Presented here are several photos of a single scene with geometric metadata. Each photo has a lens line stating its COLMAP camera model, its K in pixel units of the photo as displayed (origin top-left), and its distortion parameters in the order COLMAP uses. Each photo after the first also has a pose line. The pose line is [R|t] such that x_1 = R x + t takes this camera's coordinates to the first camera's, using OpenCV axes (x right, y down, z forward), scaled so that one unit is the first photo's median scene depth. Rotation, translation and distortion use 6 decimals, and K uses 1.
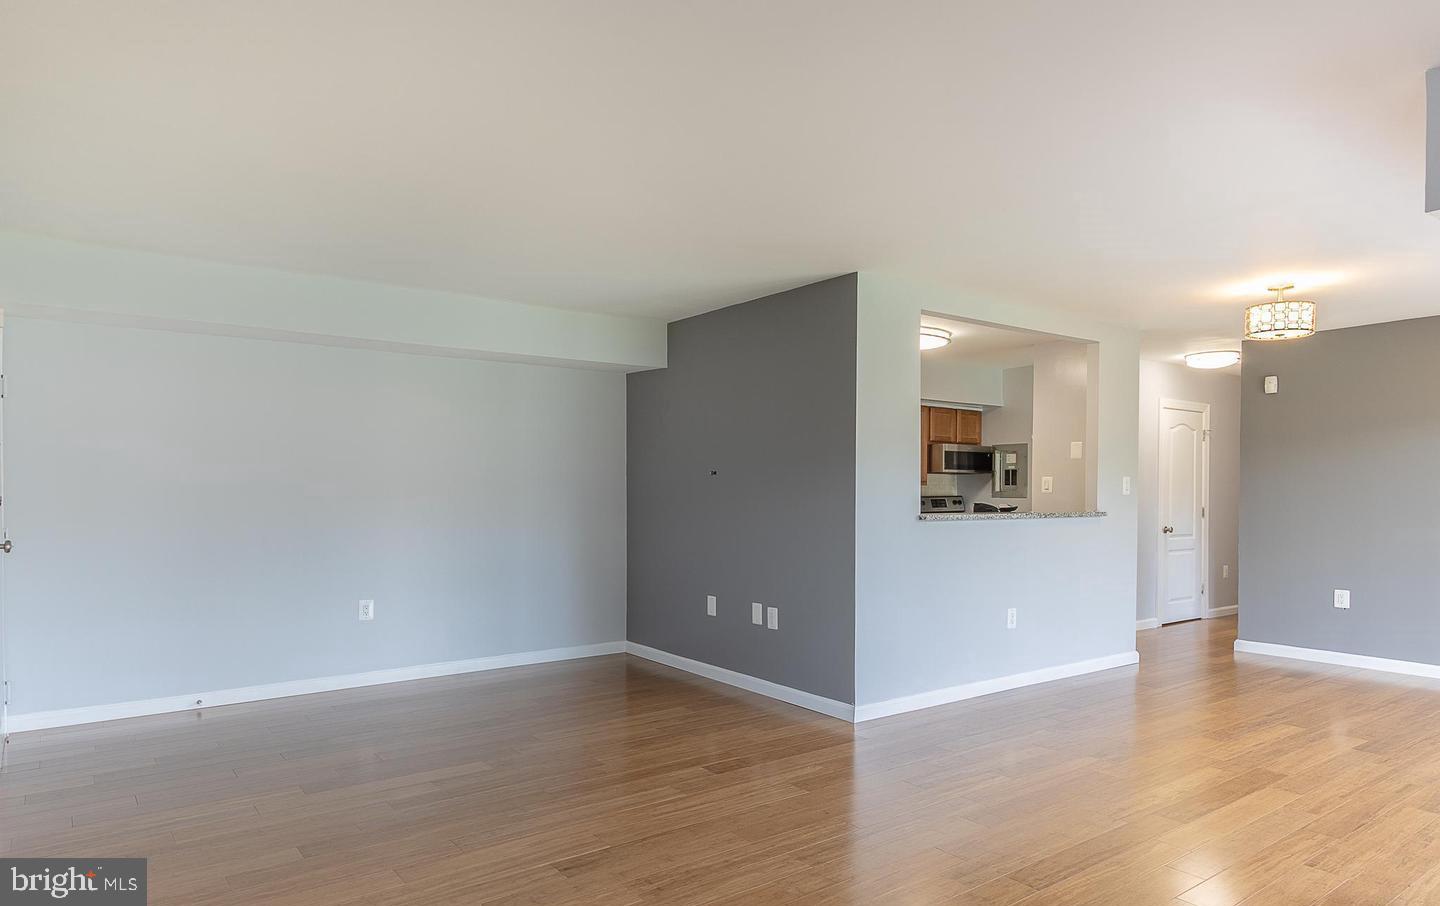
lens RADIAL K [[847.8, 0, 684.3], [0, 847.8, 501.0], [0, 0, 1]] dist [0.000084, -0.000126]
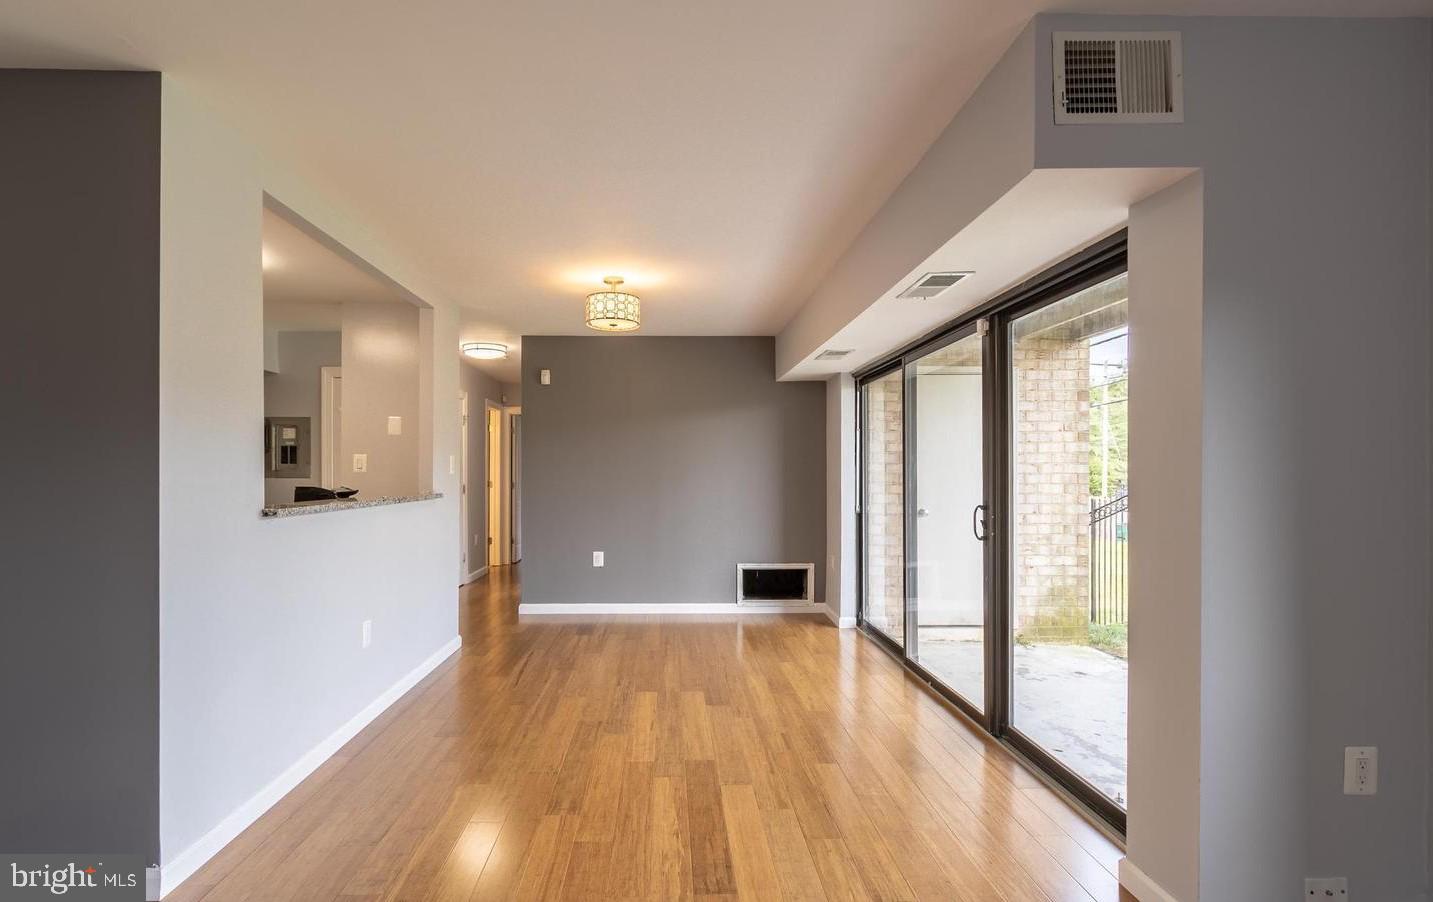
lens RADIAL K [[699.4, 0, 672.4], [0, 699.4, 470.5], [0, 0, 1]] dist [-0.001368, -0.000413]
pose [[0.565227, -0.002771, 0.824931, 0.011140], [0.010388, 0.999939, -0.003758, -0.006362], [-0.824870, 0.010694, 0.565221, 0.366089]]
